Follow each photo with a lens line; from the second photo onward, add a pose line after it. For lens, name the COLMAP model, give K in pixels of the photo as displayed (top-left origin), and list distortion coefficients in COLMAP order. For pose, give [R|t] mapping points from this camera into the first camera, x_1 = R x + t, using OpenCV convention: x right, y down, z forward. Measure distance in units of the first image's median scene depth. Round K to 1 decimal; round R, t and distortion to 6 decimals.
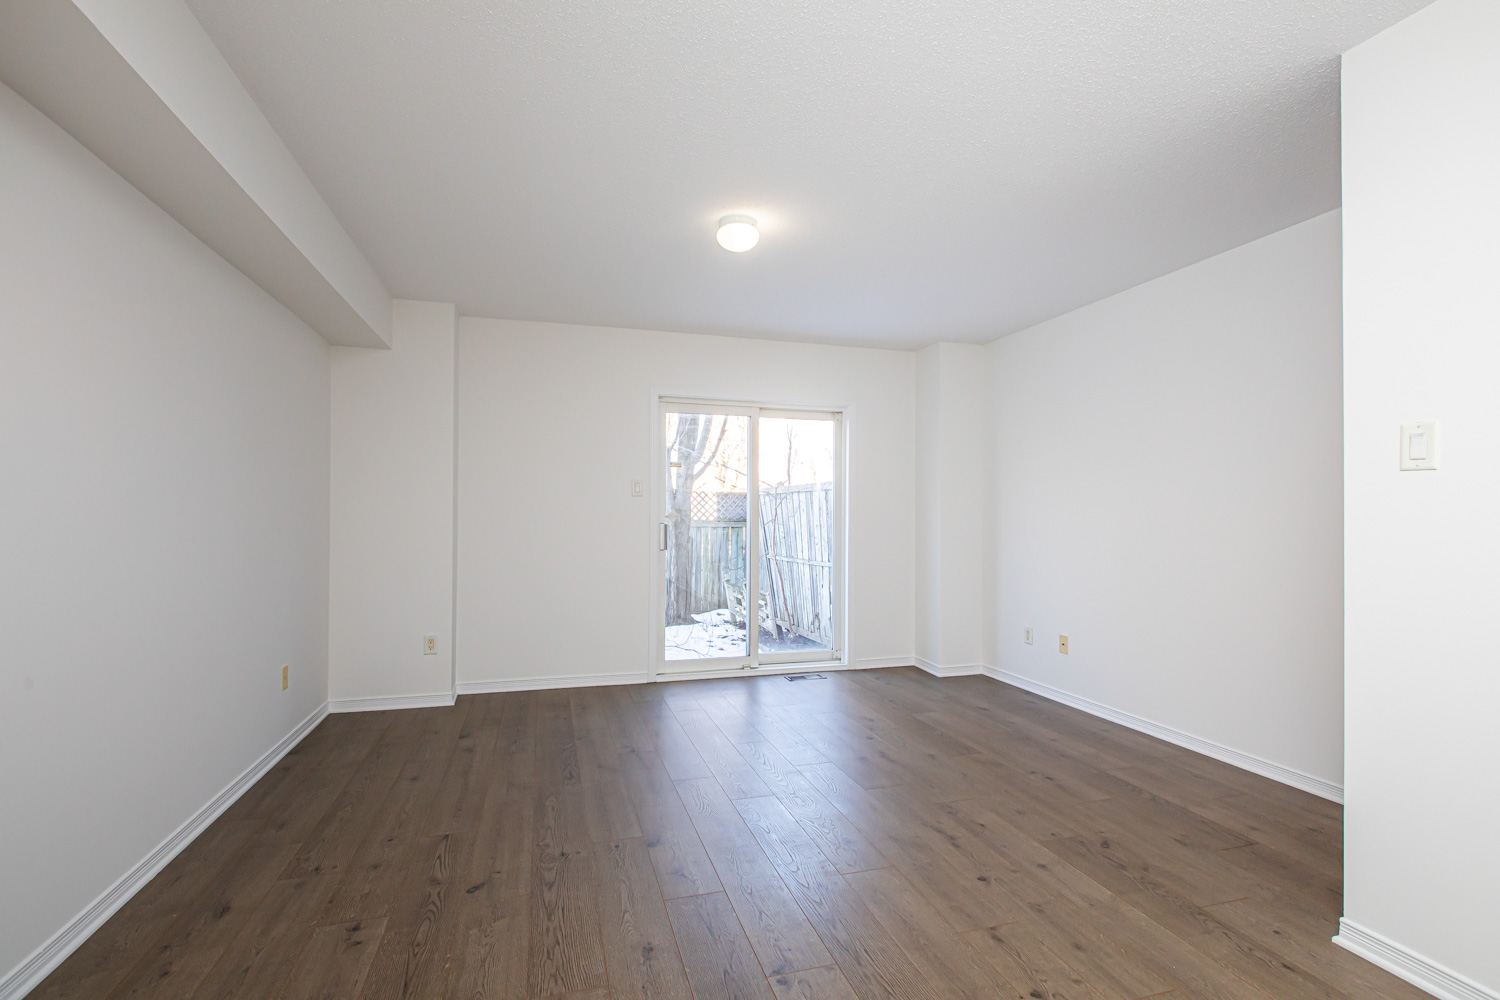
lens RADIAL K [[677.2, 0, 747.5], [0, 677.2, 503.6], [0, 0, 1]] dist [-0.003158, 0.000612]
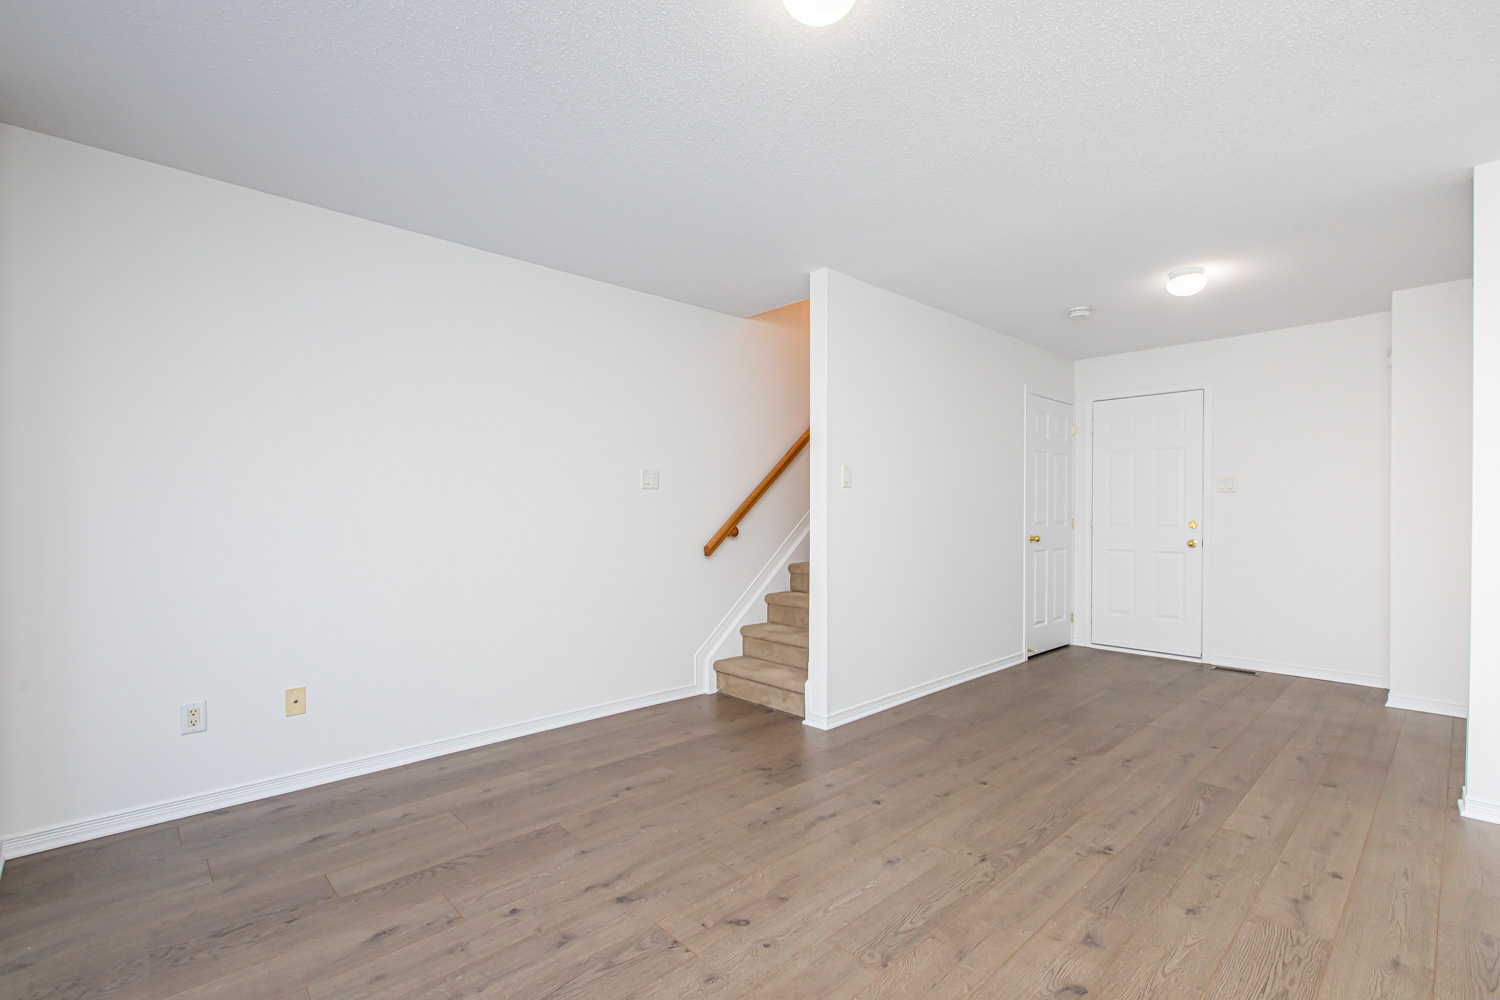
lens RADIAL K [[677.2, 0, 778.6], [0, 677.2, 509.6], [0, 0, 1]] dist [-0.003158, 0.000612]
pose [[-0.461015, -0.005456, 0.887375, -0.513815], [-0.015185, 0.999883, -0.001741, 0.021338], [-0.887262, -0.014277, -0.461044, 1.351463]]
